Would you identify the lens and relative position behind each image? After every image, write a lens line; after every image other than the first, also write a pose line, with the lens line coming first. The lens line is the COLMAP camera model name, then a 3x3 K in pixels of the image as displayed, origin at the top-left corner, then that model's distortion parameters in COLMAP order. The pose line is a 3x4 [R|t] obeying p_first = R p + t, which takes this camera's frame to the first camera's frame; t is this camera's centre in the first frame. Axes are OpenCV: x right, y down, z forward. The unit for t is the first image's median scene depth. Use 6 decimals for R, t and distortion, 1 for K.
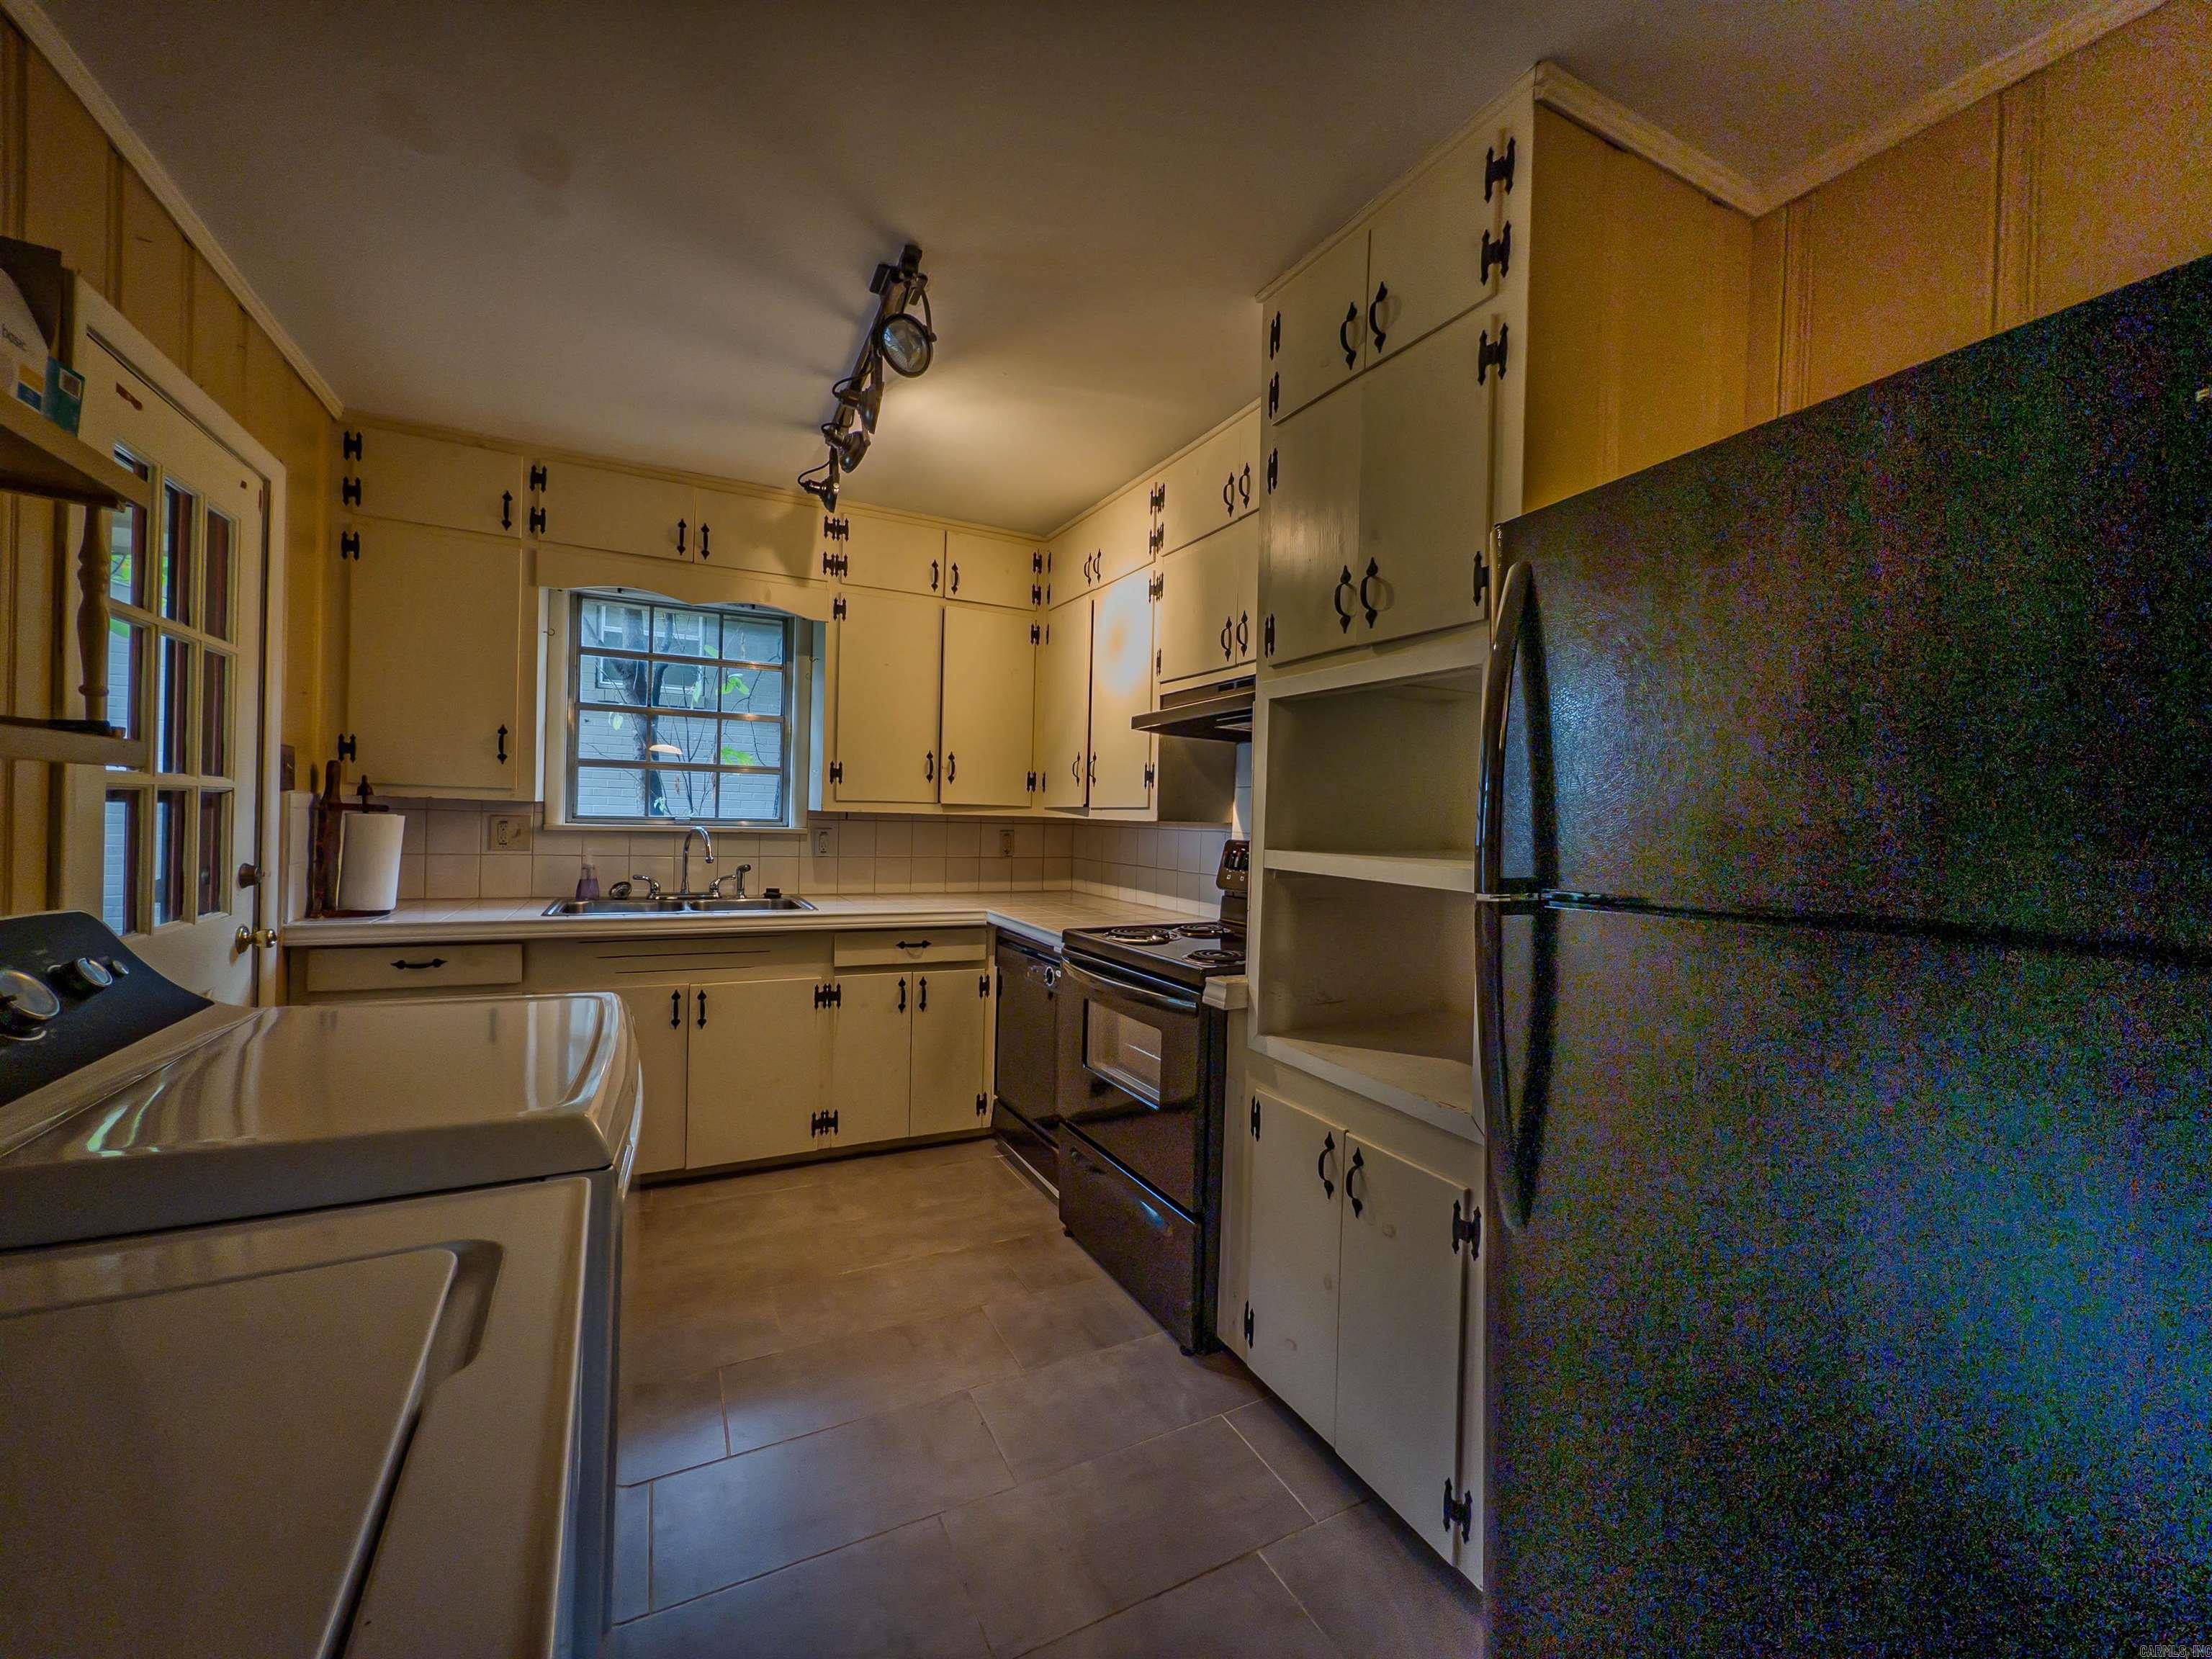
lens RADIAL K [[888.2, 0, 1106.5], [0, 888.2, 827.1], [0, 0, 1]] dist [-0.028638, 0.025528]
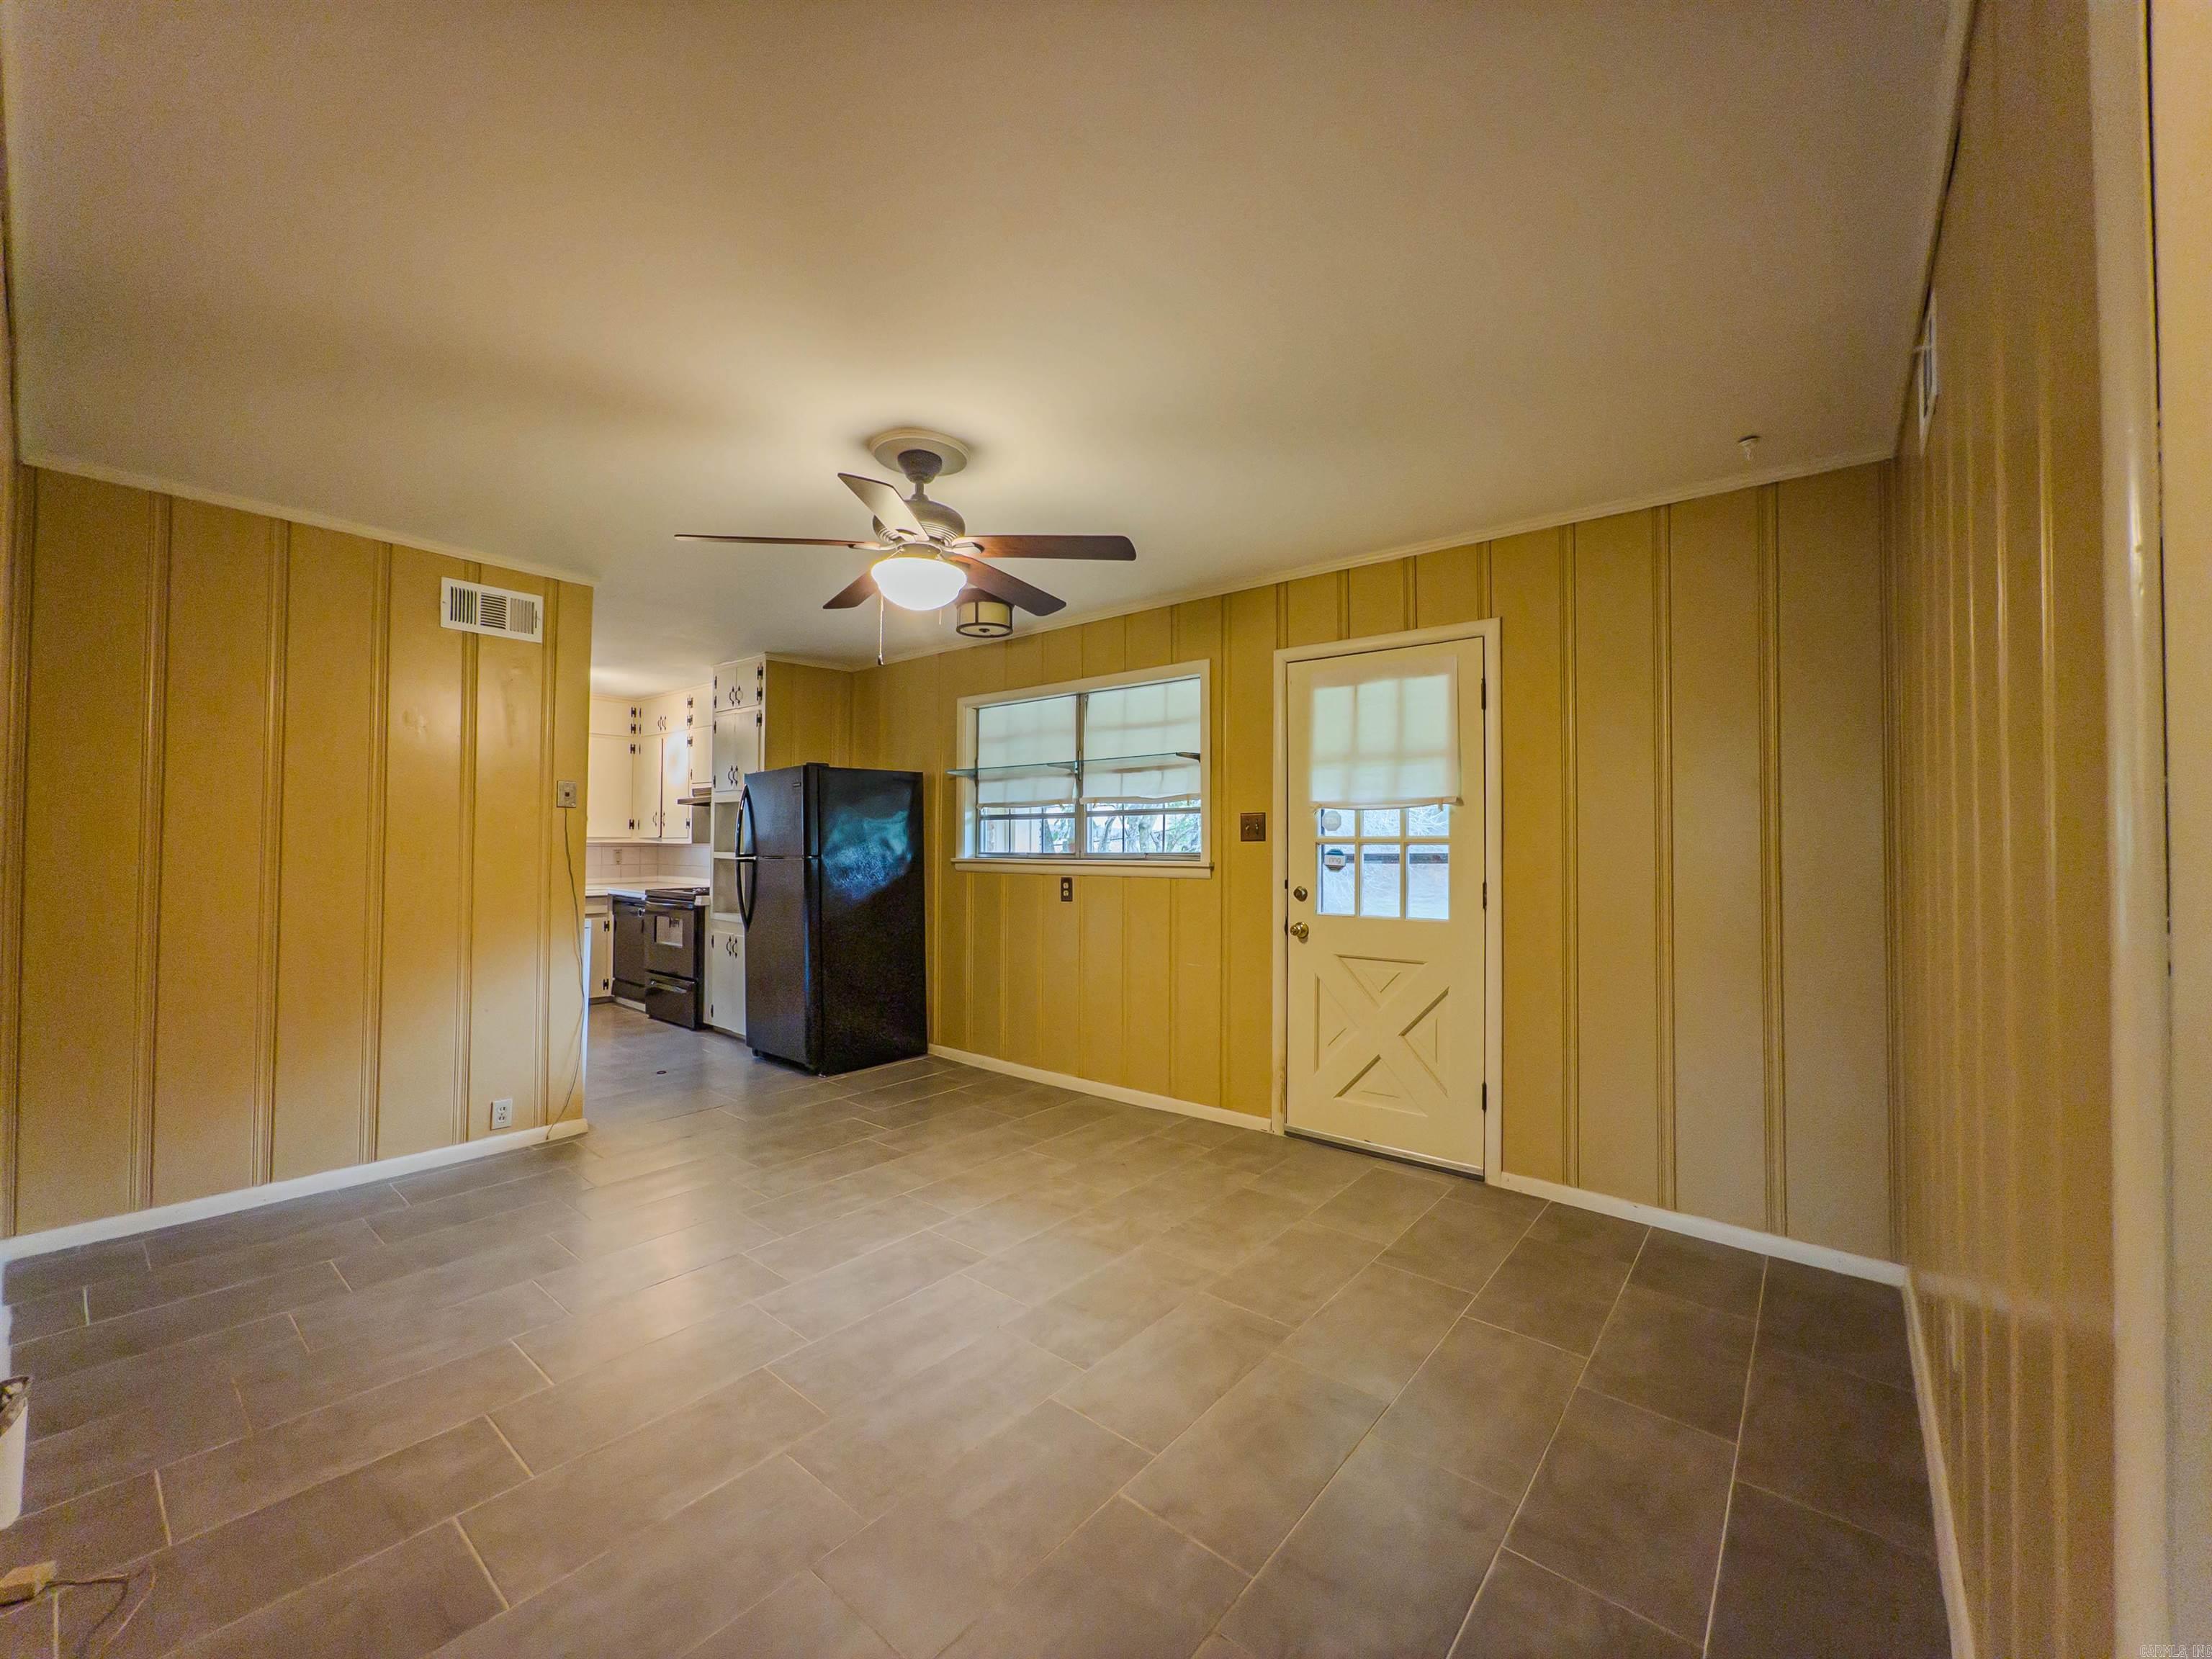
lens RADIAL K [[865.4, 0, 1052.0], [0, 865.4, 832.1], [0, 0, 1]] dist [-0.000771, 0.007937]
pose [[0.936478, -0.013018, 0.350485, 0.132508], [0.019485, 0.999699, -0.014930, 0.014051], [-0.350185, 0.020811, 0.936449, -1.291376]]
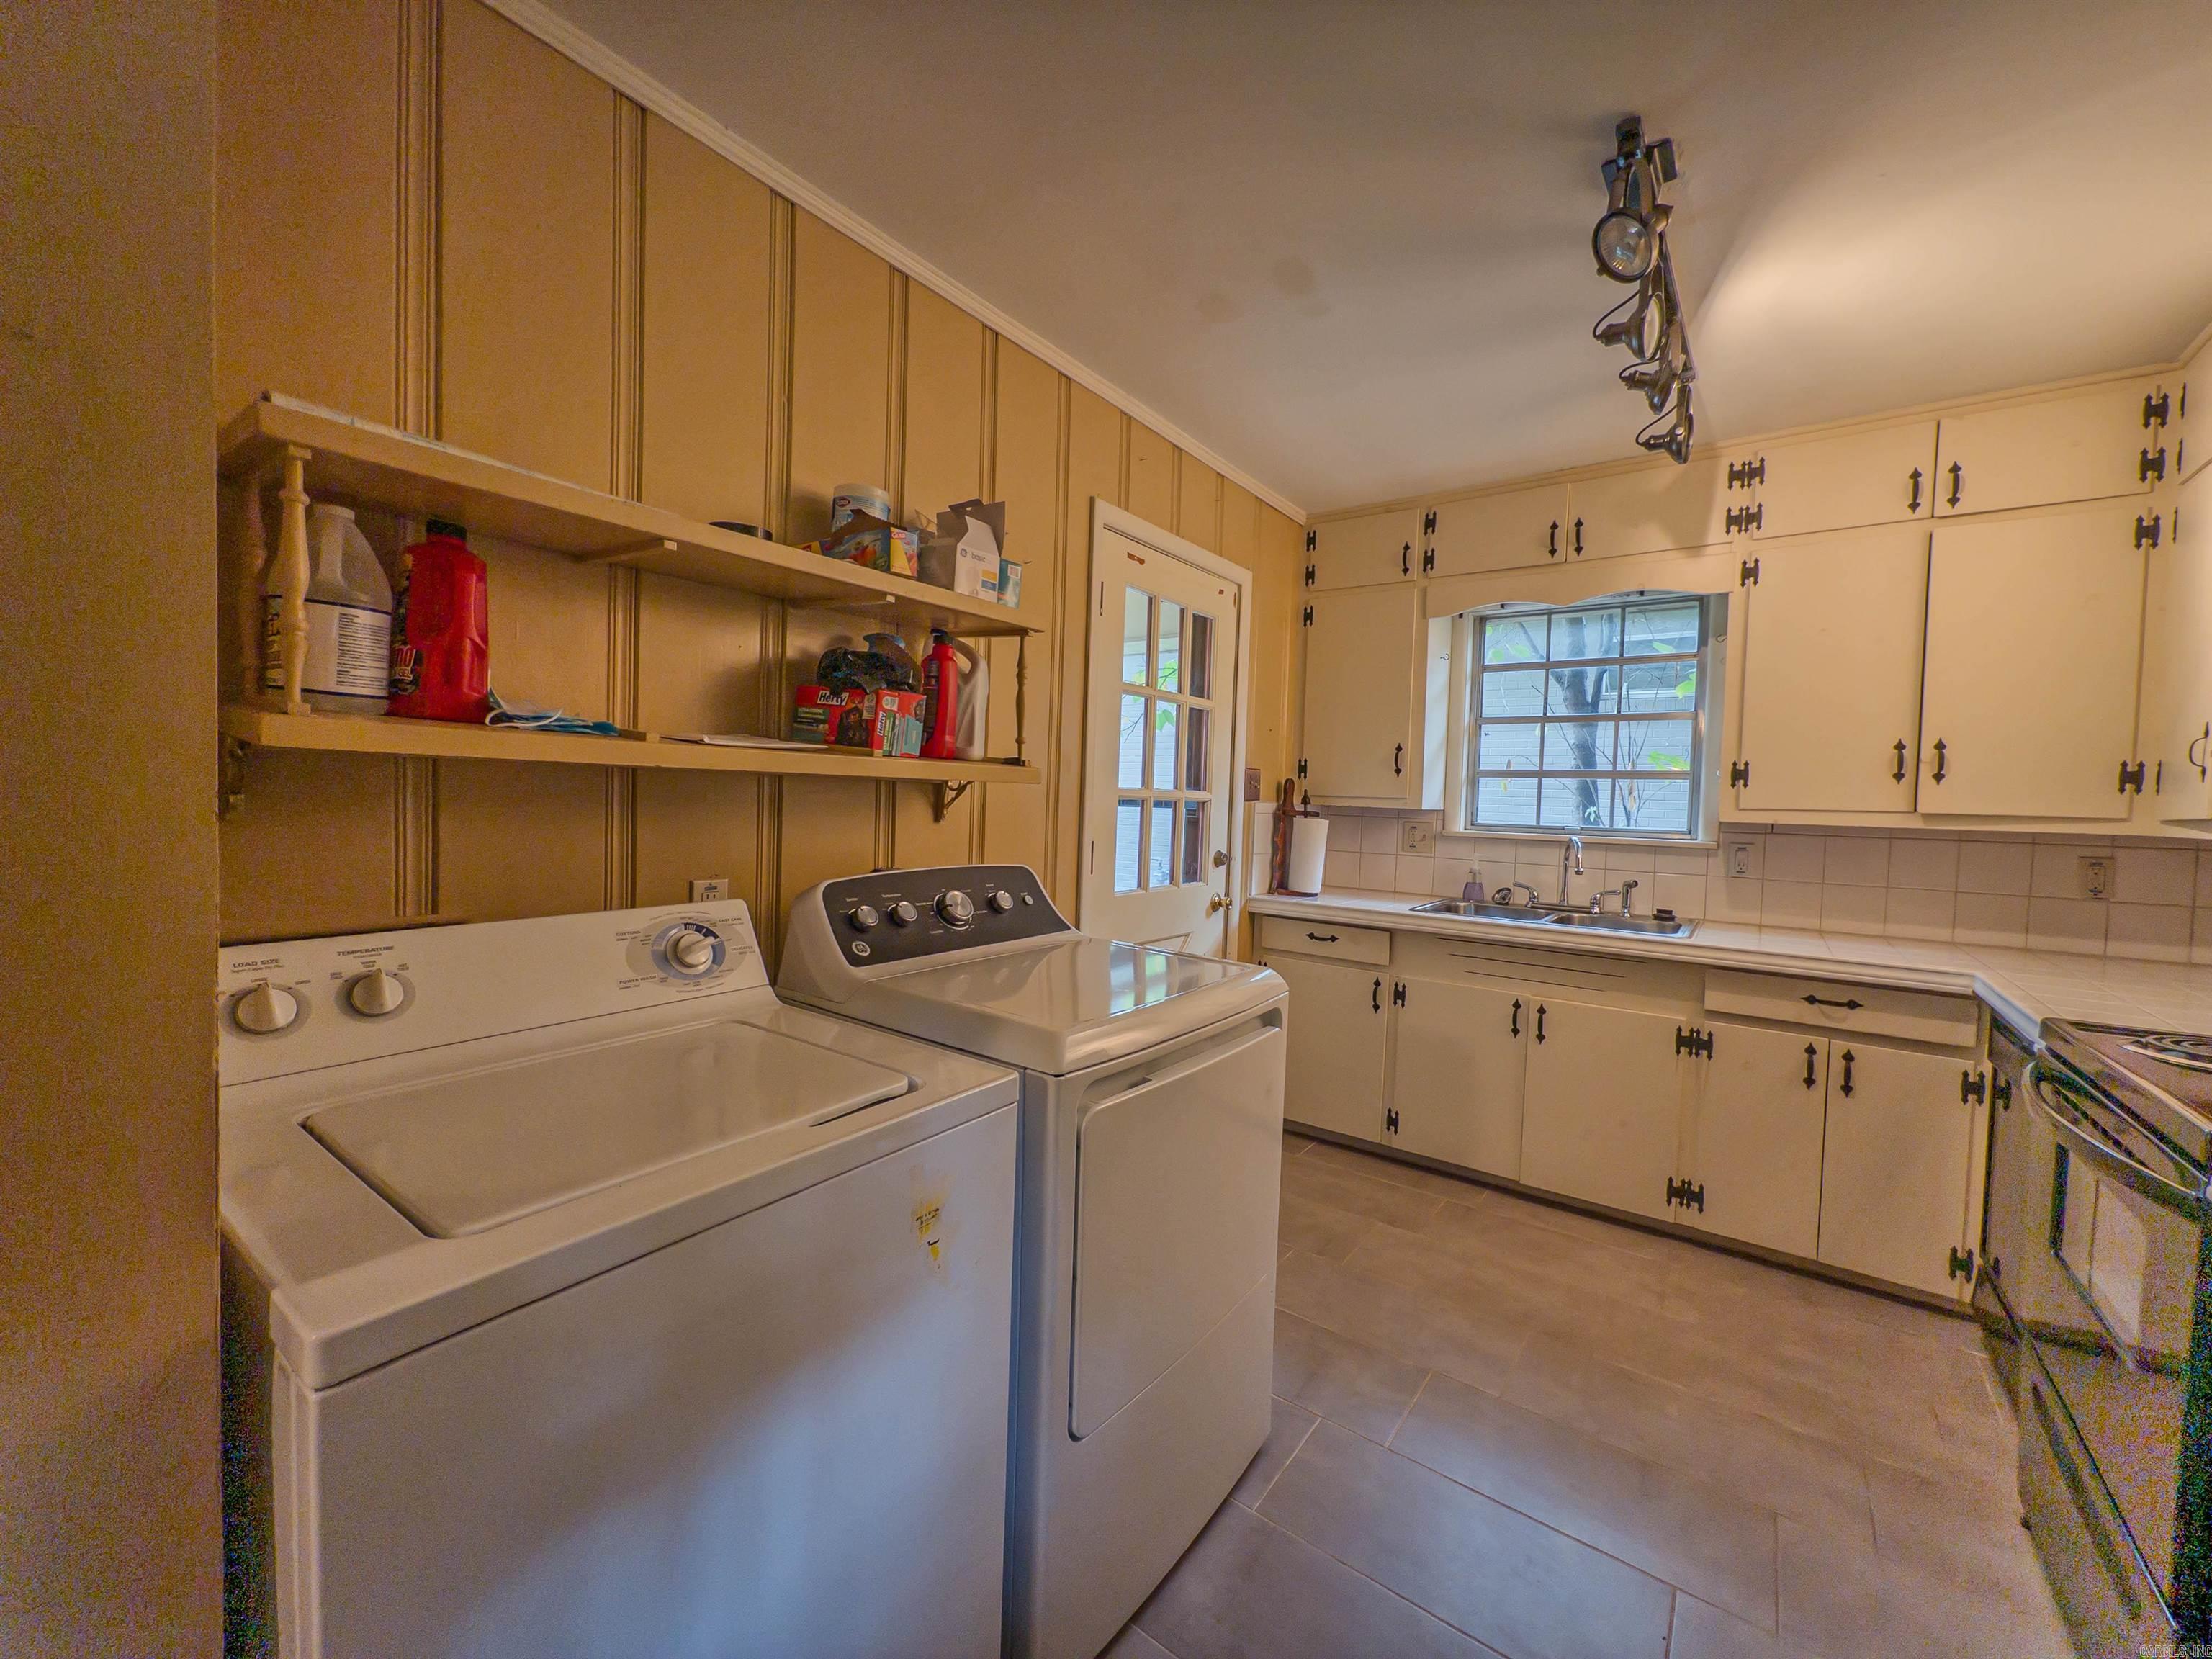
lens RADIAL K [[876.1, 0, 1118.5], [0, 876.1, 827.7], [0, 0, 1]] dist [0.006138, -0.000487]
pose [[0.448311, 0.016596, -0.893723, 0.170217], [-0.030176, 0.999539, 0.003423, 0.002234], [0.893368, 0.025435, 0.448605, 0.135174]]
